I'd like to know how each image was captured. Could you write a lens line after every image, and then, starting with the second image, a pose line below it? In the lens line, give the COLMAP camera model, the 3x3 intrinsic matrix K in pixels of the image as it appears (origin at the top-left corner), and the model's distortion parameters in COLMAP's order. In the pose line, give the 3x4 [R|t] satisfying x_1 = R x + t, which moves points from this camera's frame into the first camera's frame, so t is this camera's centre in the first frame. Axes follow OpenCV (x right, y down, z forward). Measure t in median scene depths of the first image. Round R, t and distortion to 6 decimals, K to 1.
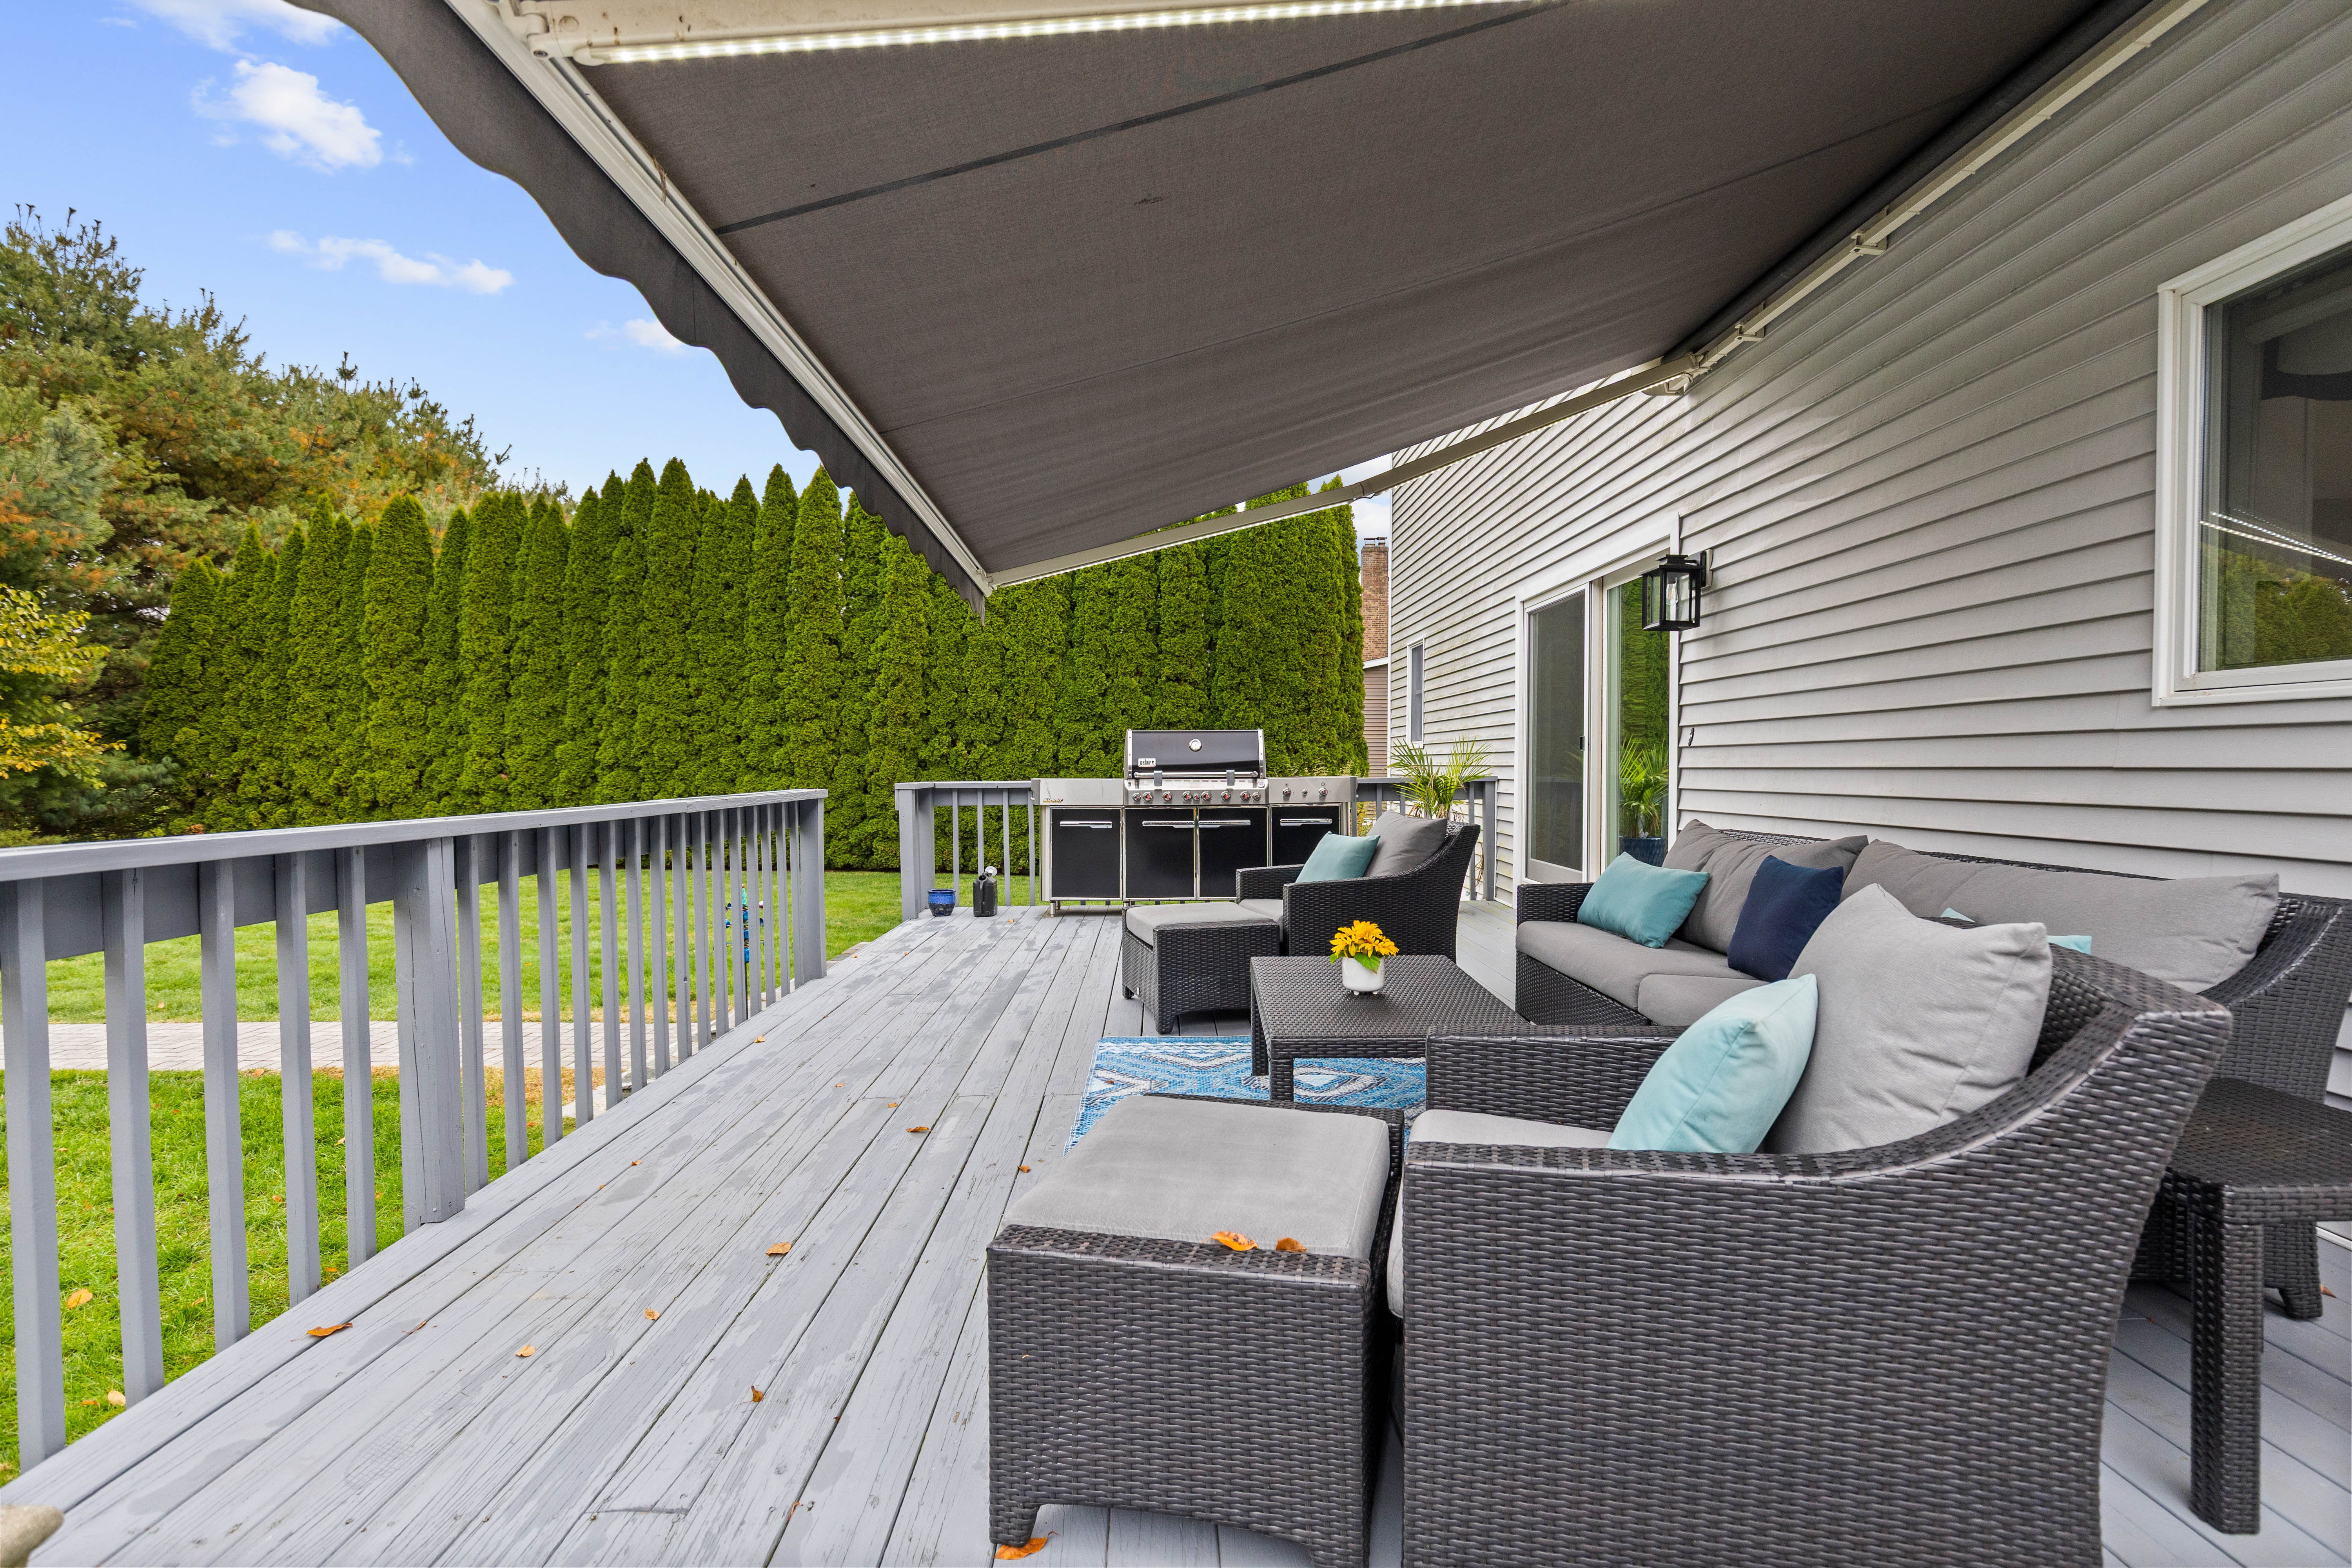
lens RADIAL K [[1153.5, 0, 1192.3], [0, 1153.5, 786.5], [0, 0, 1]] dist [0.003989, -0.000227]
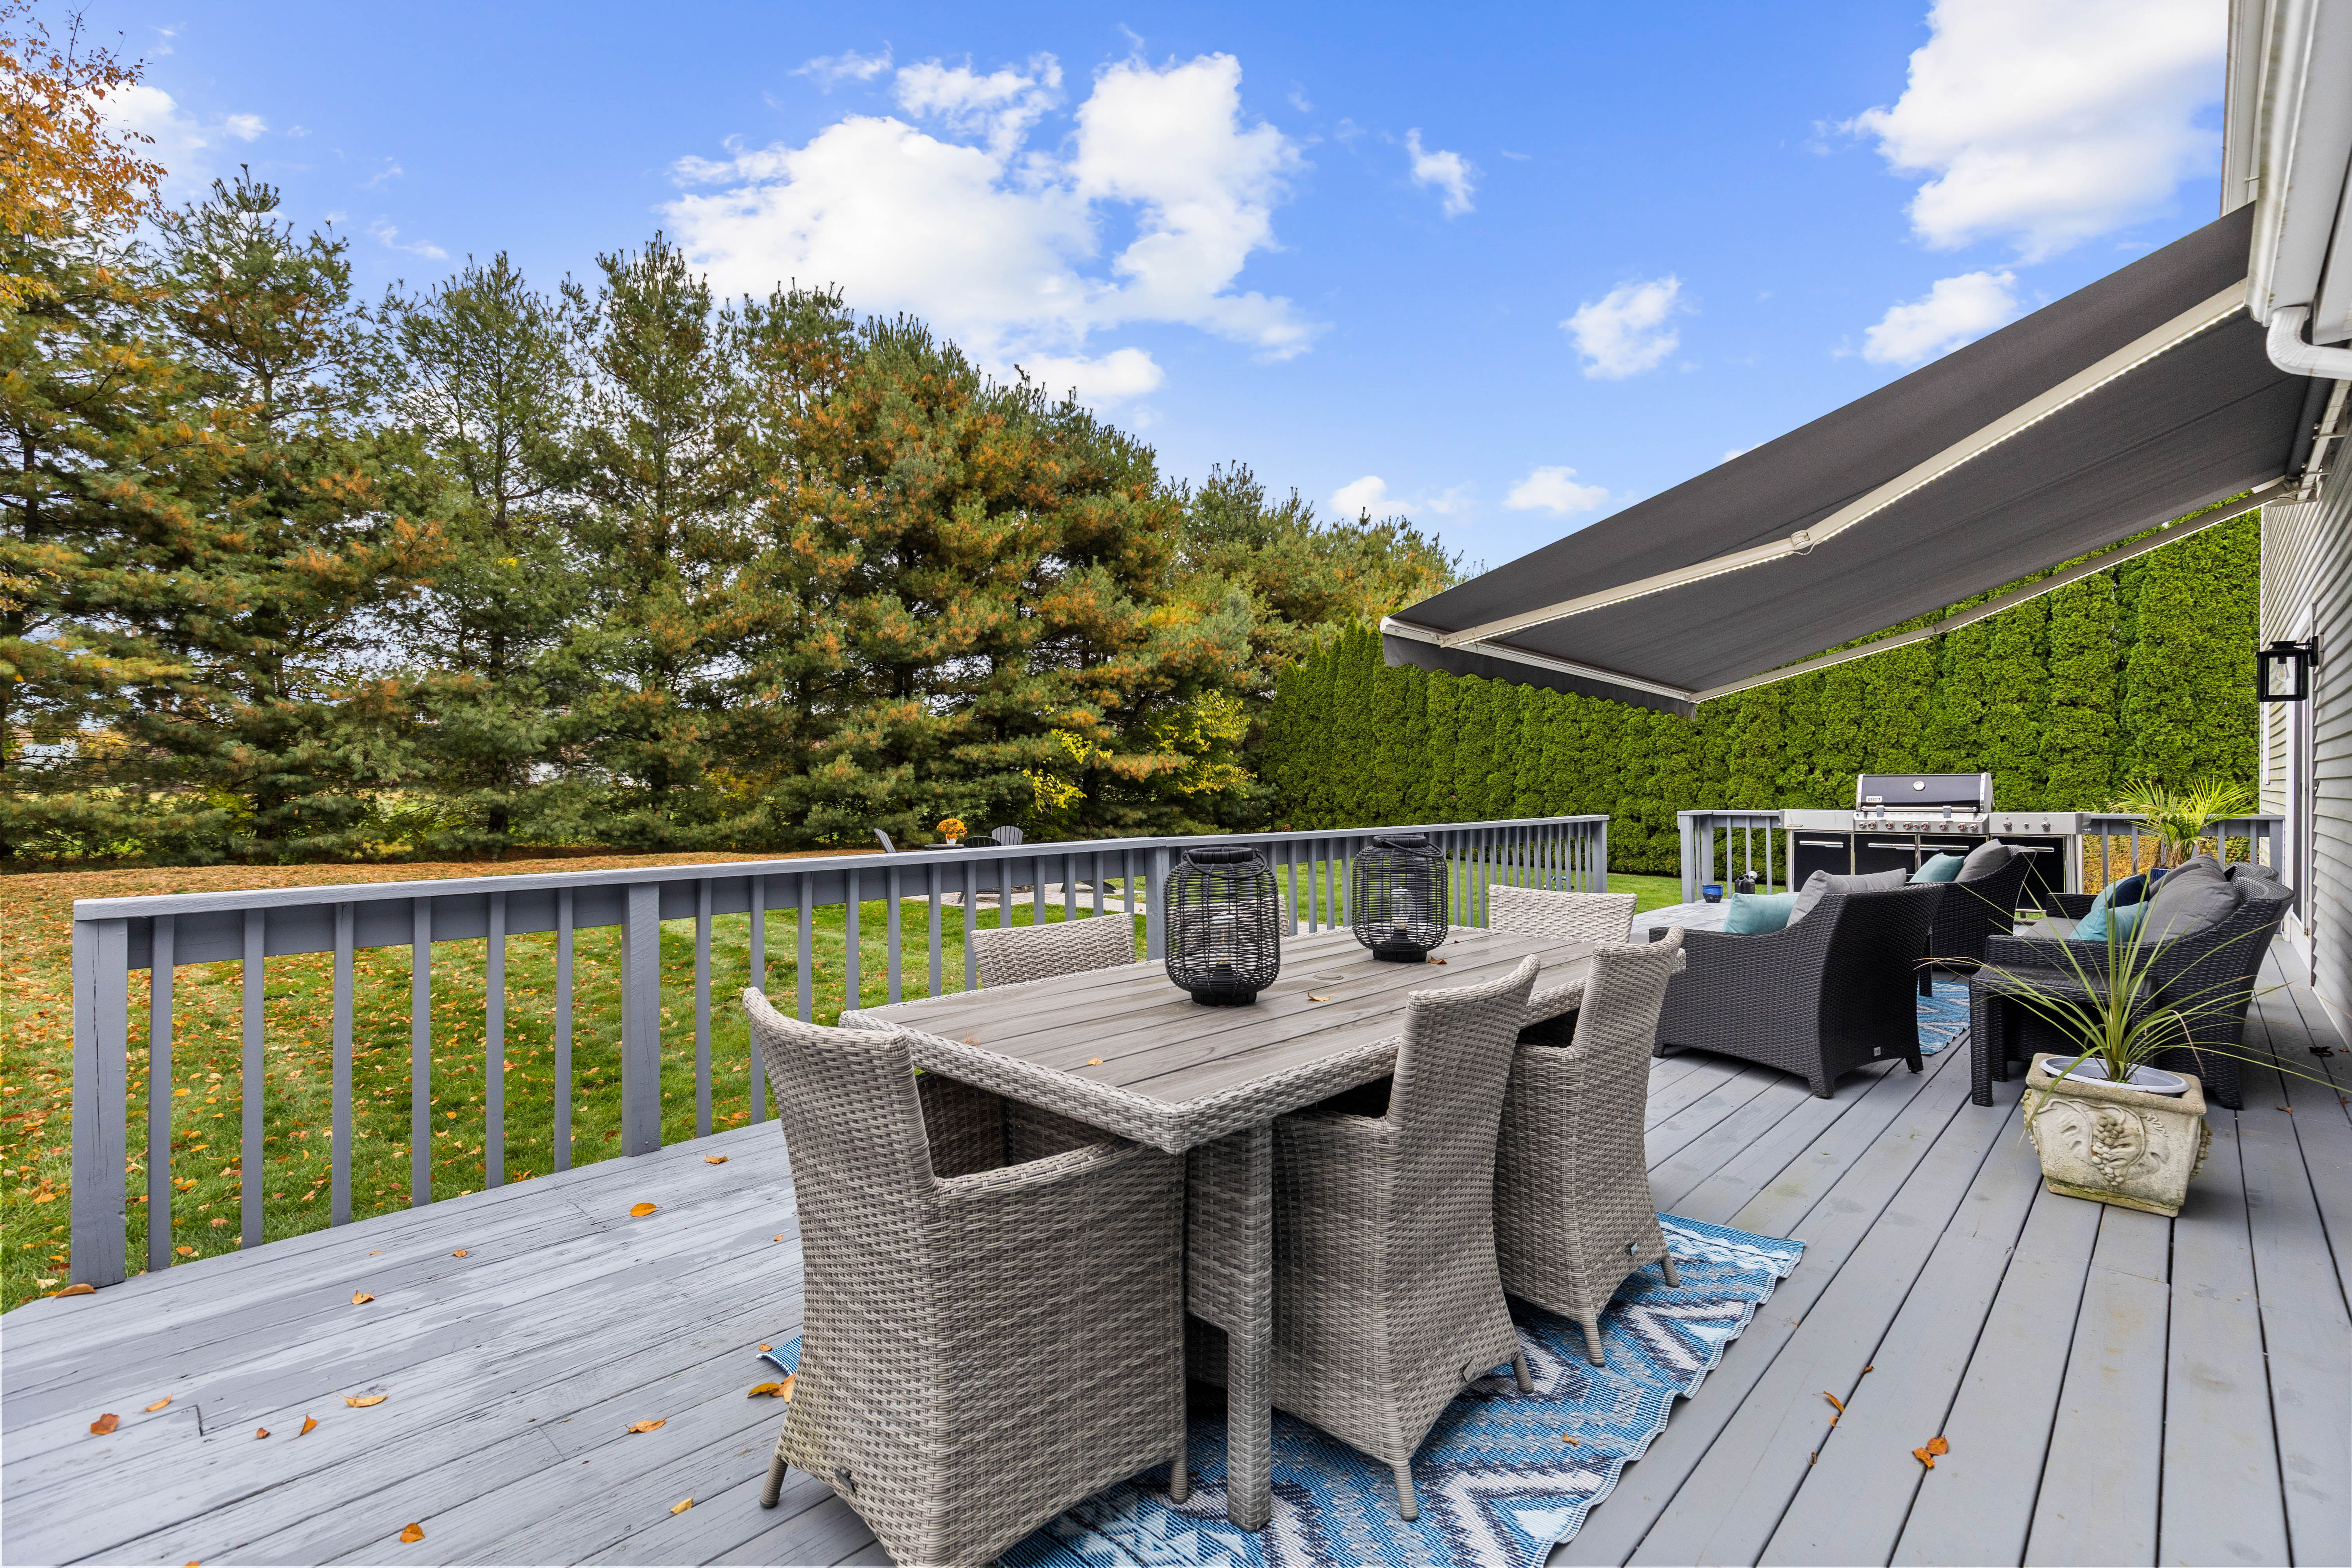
lens RADIAL K [[1058.6, 0, 1182.8], [0, 1058.6, 784.3], [0, 0, 1]] dist [0.002846, -0.001432]
pose [[0.702296, 0.001676, -0.711883, 0.095686], [-0.014304, 0.999829, -0.011758, -0.004277], [0.711741, 0.018440, 0.702200, -0.149785]]
